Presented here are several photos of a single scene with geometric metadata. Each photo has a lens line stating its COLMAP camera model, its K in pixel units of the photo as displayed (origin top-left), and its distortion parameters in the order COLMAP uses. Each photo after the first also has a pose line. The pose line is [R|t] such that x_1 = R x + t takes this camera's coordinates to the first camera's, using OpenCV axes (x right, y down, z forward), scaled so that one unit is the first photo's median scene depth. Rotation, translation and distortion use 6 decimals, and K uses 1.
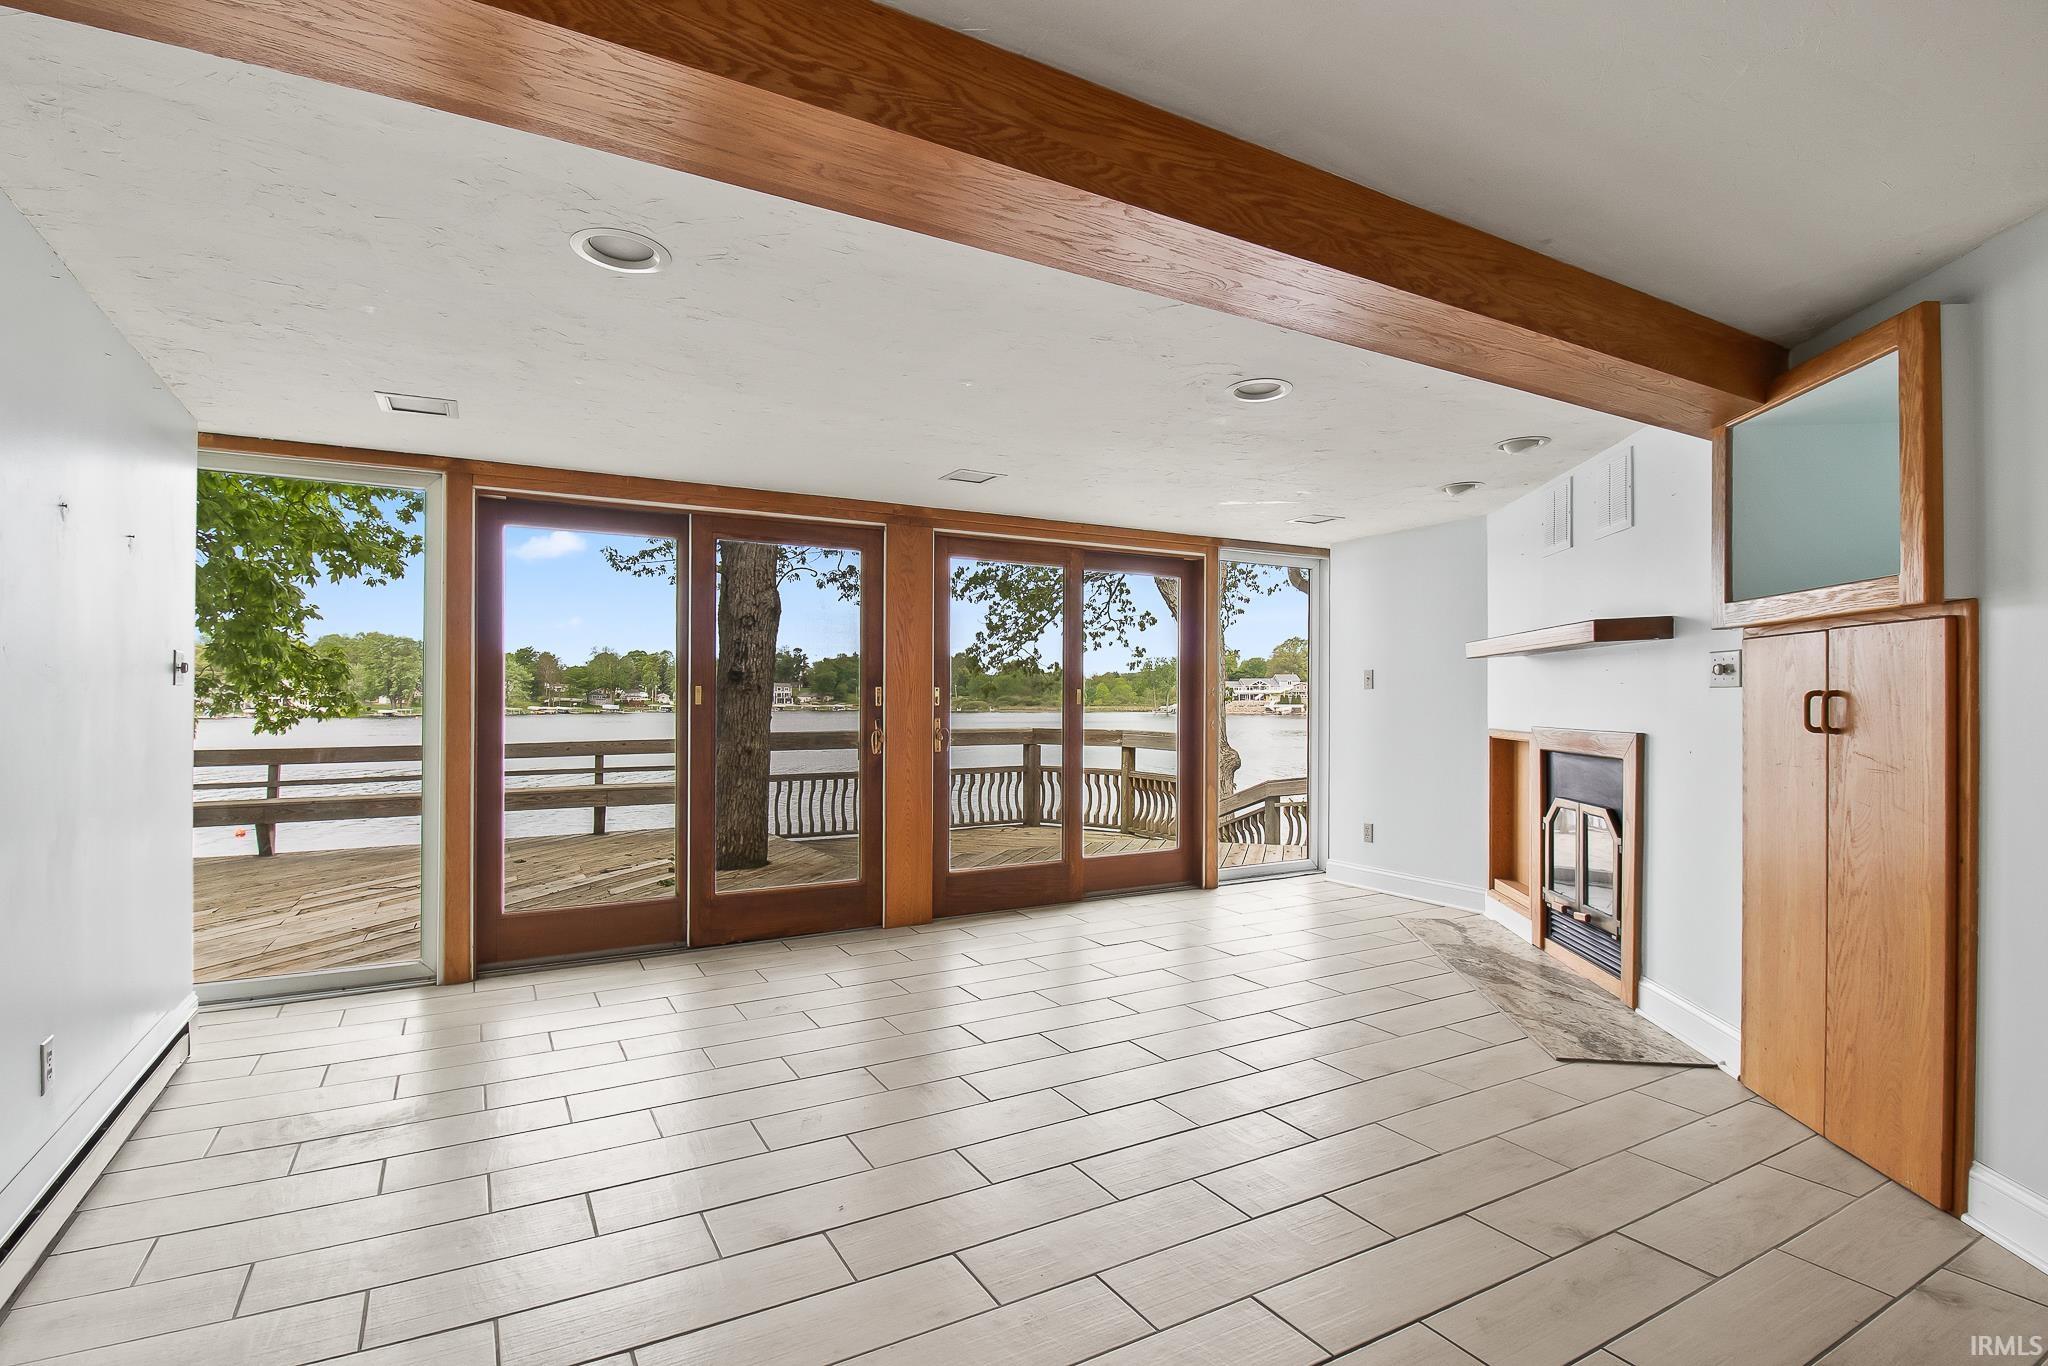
lens RADIAL K [[980.0, 0, 996.1], [0, 980.0, 698.5], [0, 0, 1]] dist [-0.000315, -0.009733]
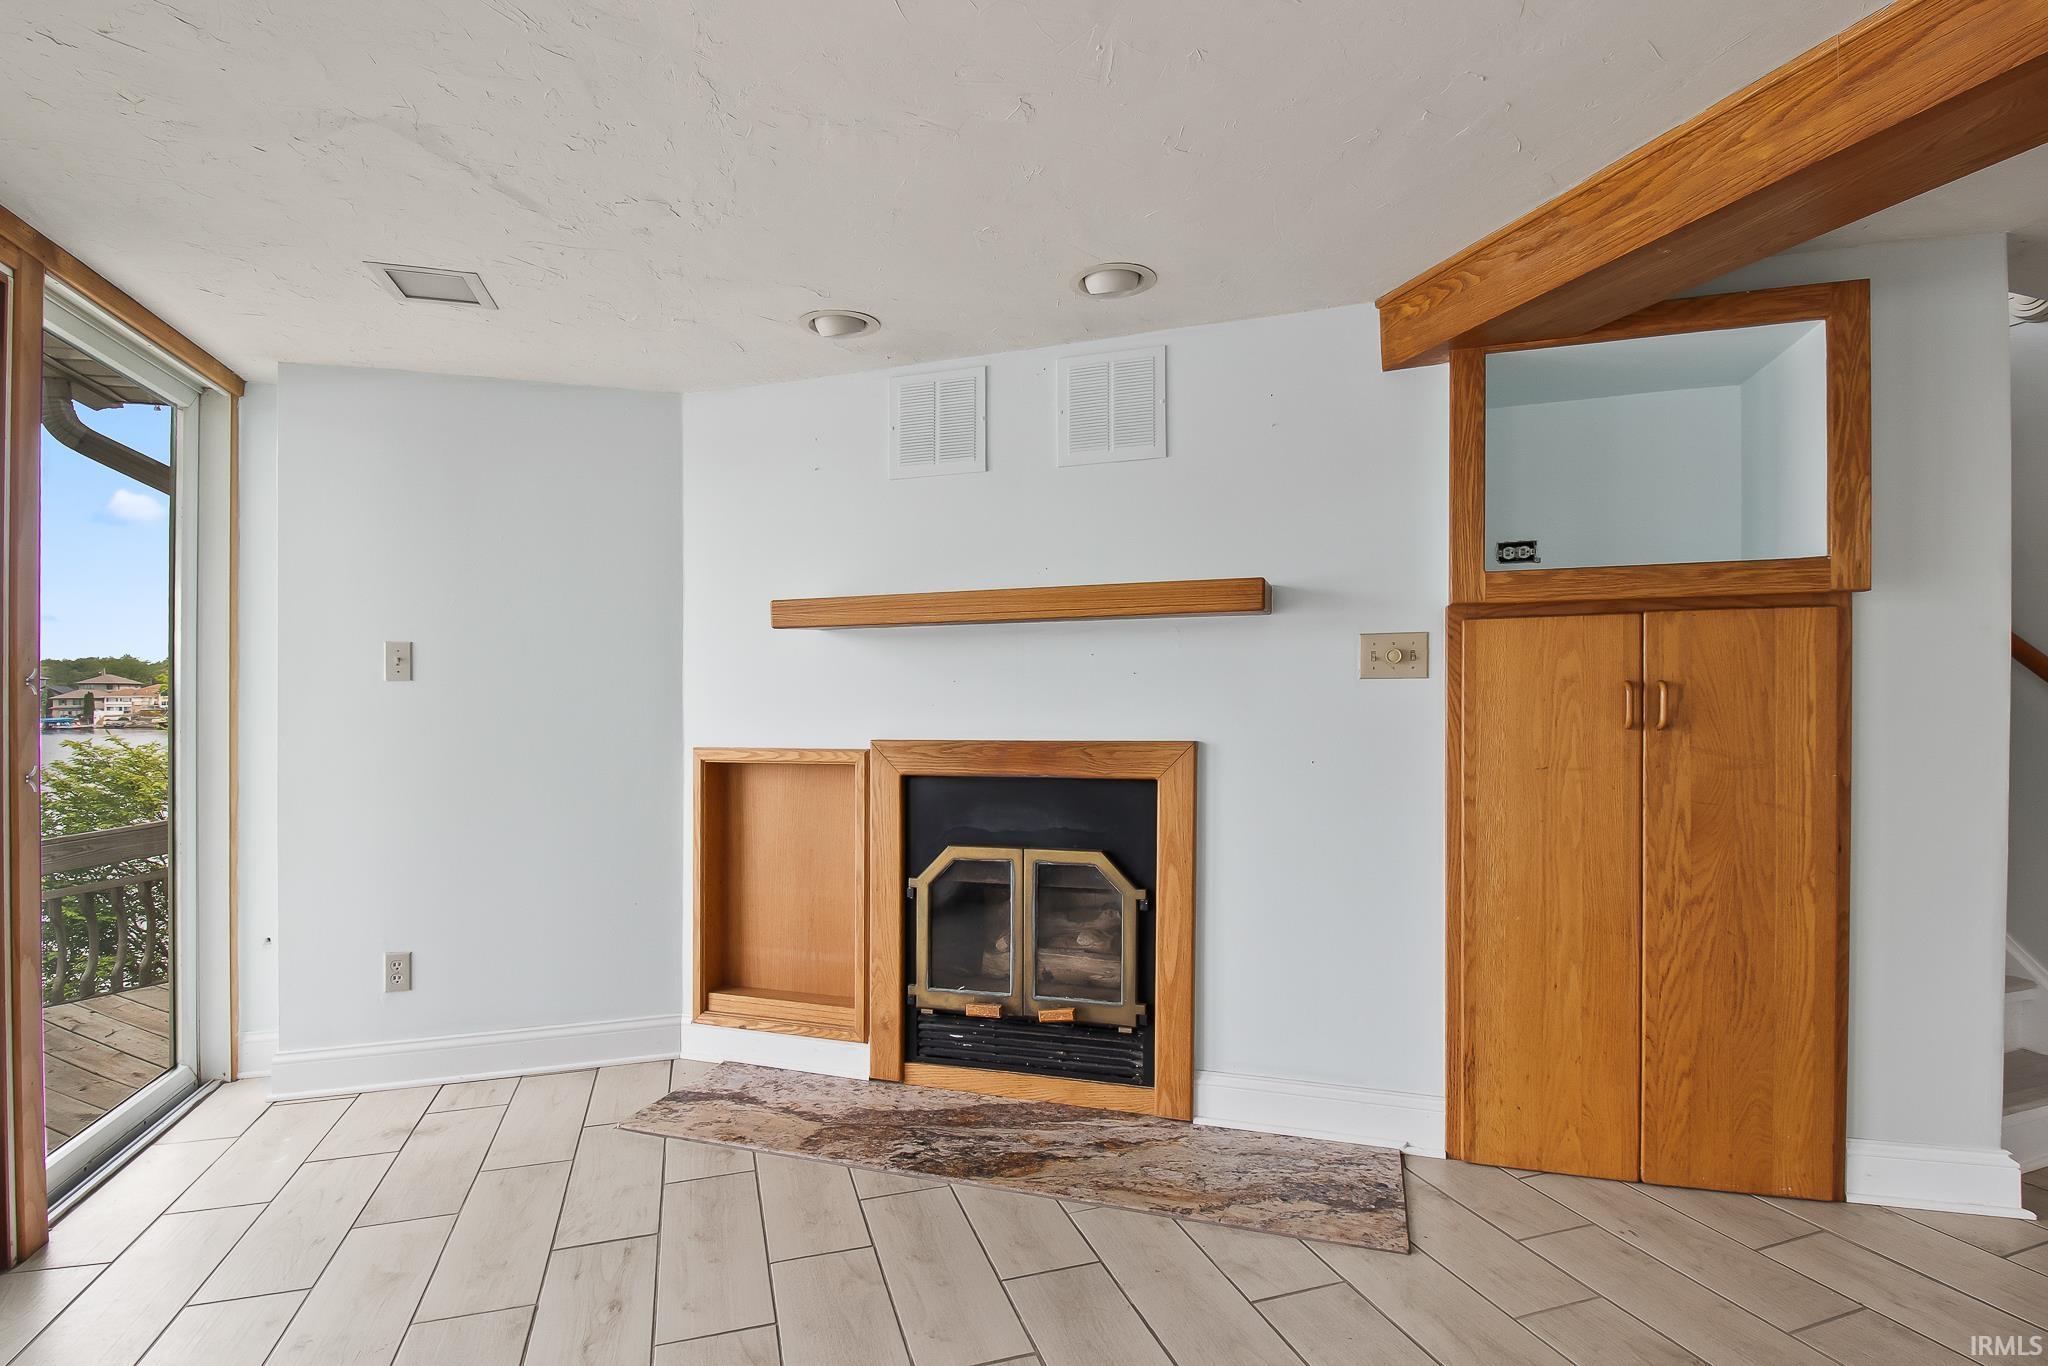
lens RADIAL K [[980.0, 0, 1023.3], [0, 980.0, 701.9], [0, 0, 1]] dist [-0.000315, -0.009733]
pose [[0.164593, -0.002987, 0.986357, -0.034694], [0.007337, 0.999971, 0.001804, 0.001579], [-0.986334, 0.006940, 0.164610, 0.398218]]
